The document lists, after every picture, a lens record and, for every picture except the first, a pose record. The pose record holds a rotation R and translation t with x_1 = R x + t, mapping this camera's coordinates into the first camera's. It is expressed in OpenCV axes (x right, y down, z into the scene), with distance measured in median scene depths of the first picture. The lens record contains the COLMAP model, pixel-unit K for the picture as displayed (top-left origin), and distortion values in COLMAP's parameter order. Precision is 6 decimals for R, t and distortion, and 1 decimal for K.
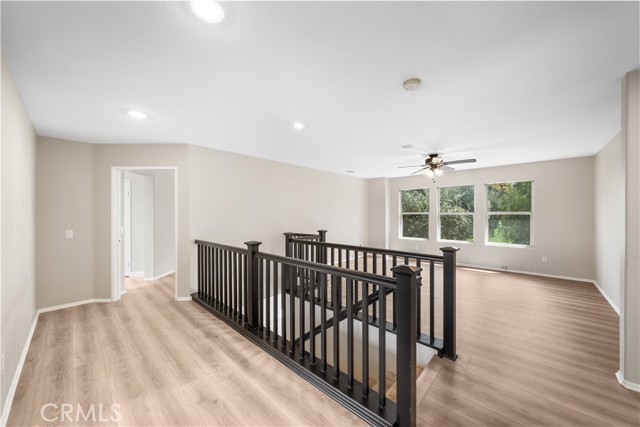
lens RADIAL K [[232.7, 0, 321.8], [0, 232.7, 210.4], [0, 0, 1]] dist [0.002107, 0.000189]
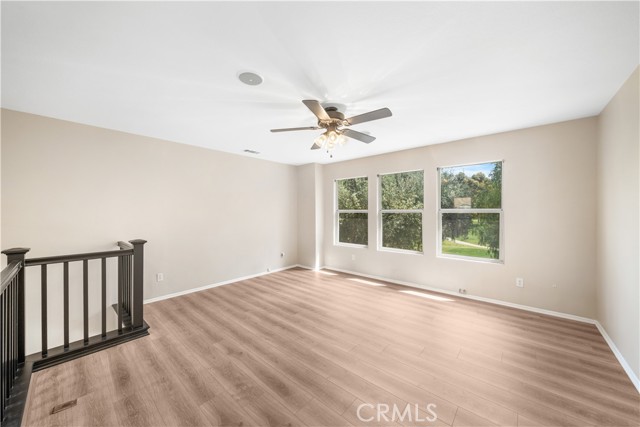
lens RADIAL K [[232.7, 0, 315.1], [0, 232.7, 211.9], [0, 0, 1]] dist [0.002107, 0.000189]
pose [[0.999839, -0.000192, 0.017941, 0.328624], [-0.000075, 0.999889, 0.014885, 0.004660], [-0.017942, -0.014884, 0.999728, 0.320135]]
